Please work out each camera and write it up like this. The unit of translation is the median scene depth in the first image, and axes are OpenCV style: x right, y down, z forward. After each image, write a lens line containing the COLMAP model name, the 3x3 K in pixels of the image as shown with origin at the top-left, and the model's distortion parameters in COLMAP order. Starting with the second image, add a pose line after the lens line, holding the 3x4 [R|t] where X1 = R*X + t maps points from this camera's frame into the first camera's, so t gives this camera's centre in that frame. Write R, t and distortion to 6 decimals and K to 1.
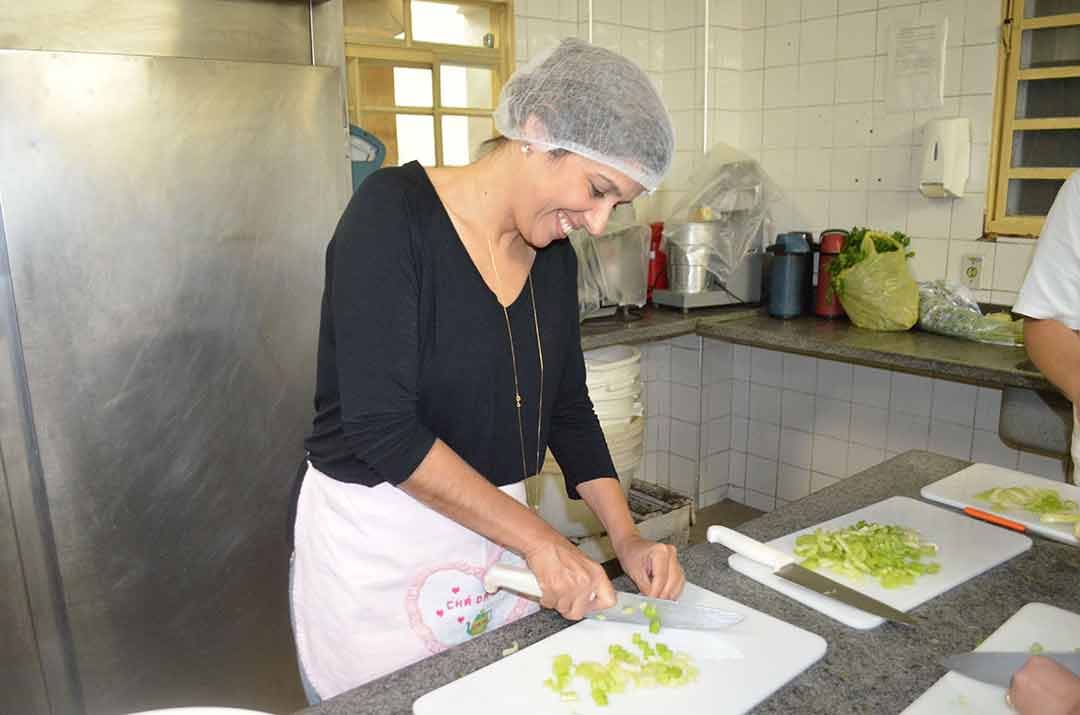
lens RADIAL K [[857.1, 0, 547.3], [0, 857.1, 377.2], [0, 0, 1]] dist [-0.075816, 0.007560]
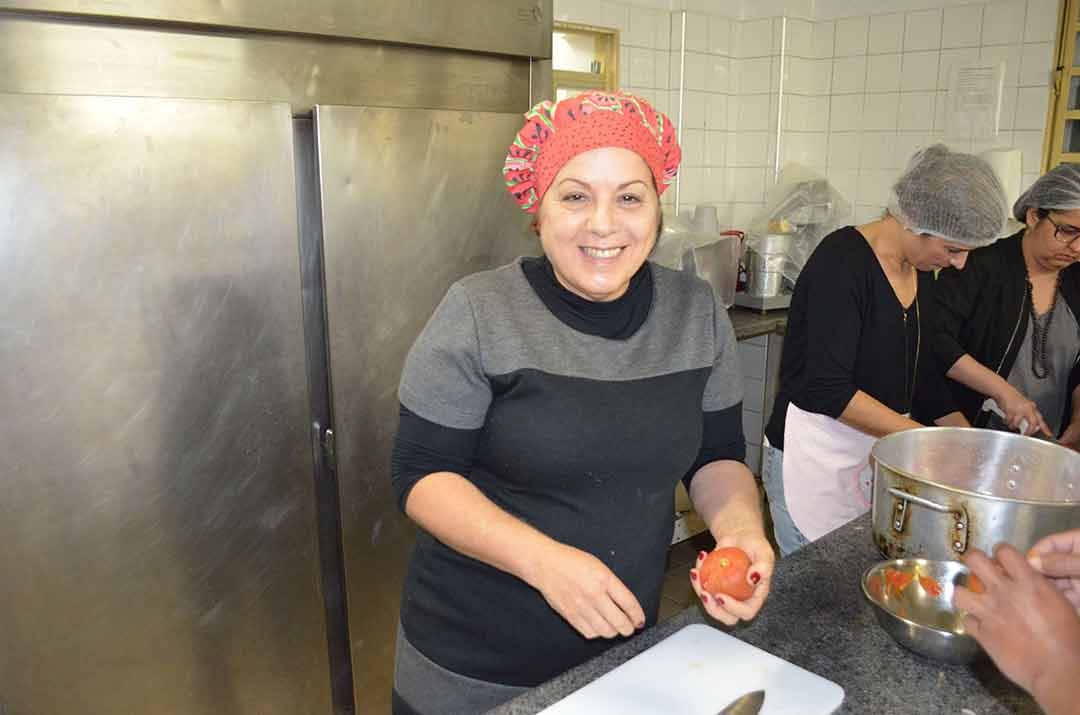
lens RADIAL K [[900.8, 0, 530.6], [0, 900.8, 388.1], [0, 0, 1]] dist [-0.088237, 0.025739]
pose [[0.999762, 0.017787, 0.012660, -0.163312], [-0.017945, 0.999761, 0.012506, 0.013234], [-0.012434, -0.012731, 0.999842, -0.179931]]
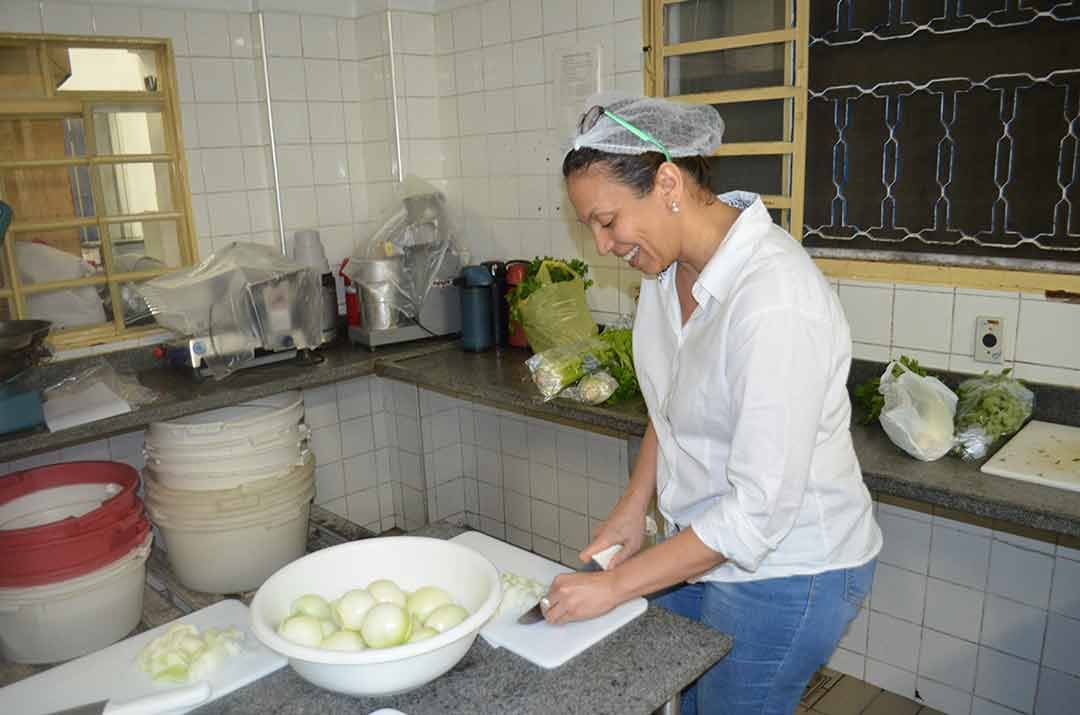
lens RADIAL K [[857.1, 0, 544.6], [0, 857.1, 377.6], [0, 0, 1]] dist [-0.075816, 0.007560]
pose [[0.994507, -0.053293, 0.090087, 0.278465], [0.051824, 0.998483, 0.018573, -0.054351], [-0.090940, -0.013803, 0.995761, -0.002129]]
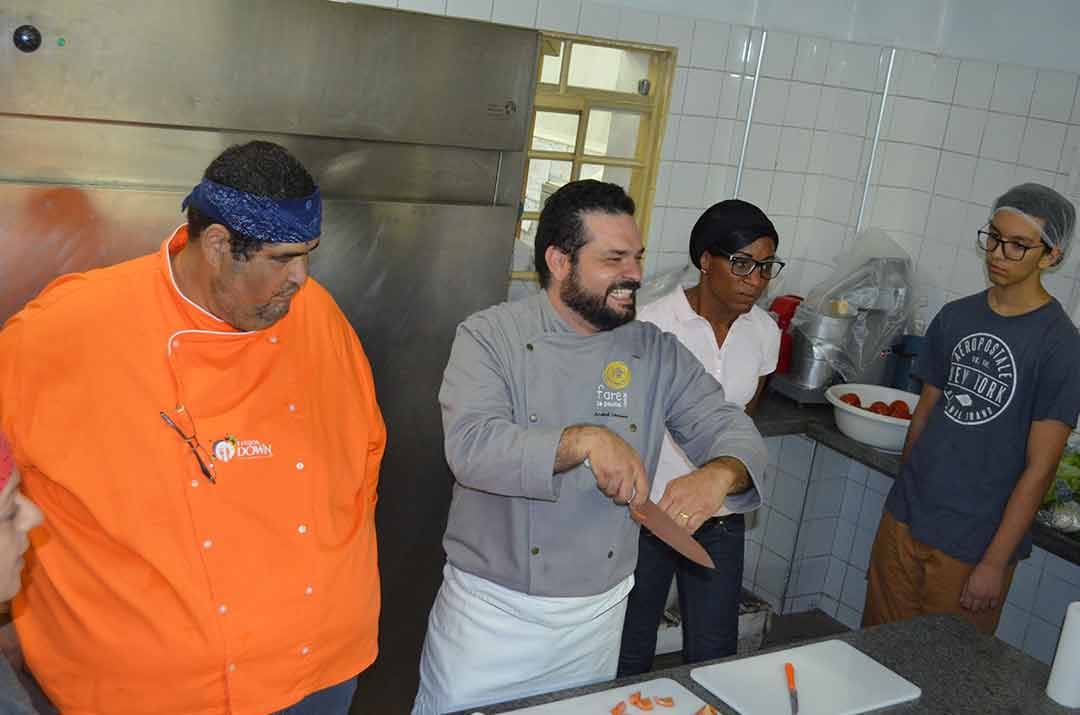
lens RADIAL K [[1359.0, 0, 542.5], [0, 1359.0, 369.7], [0, 0, 1]] dist [0.017150, 0.000000]
pose [[0.981904, 0.177247, -0.066688, -0.024018], [-0.175747, 0.984043, 0.027775, -0.112053], [0.070546, -0.015552, 0.997387, -0.519591]]
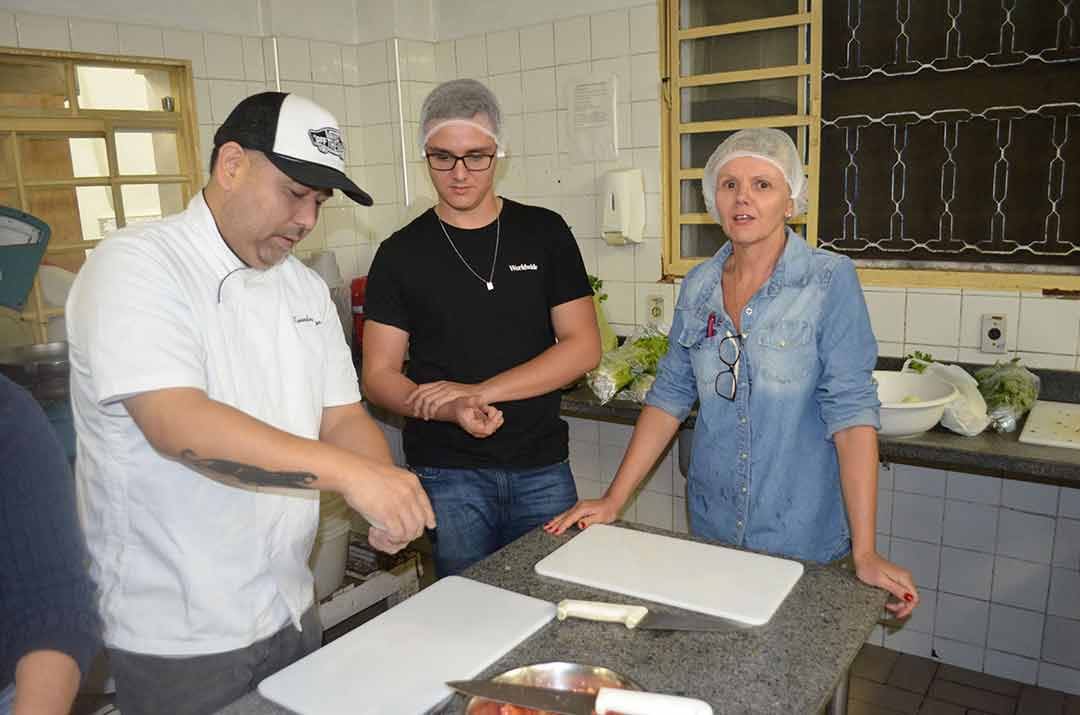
lens RADIAL K [[857.1, 0, 547.3], [0, 857.1, 374.7], [0, 0, 1]] dist [-0.075816, 0.007560]
pose [[0.967516, -0.082249, 0.239055, 0.096150], [0.086472, 0.996228, -0.007213, -0.045484], [-0.237560, 0.027650, 0.970979, -0.023520]]
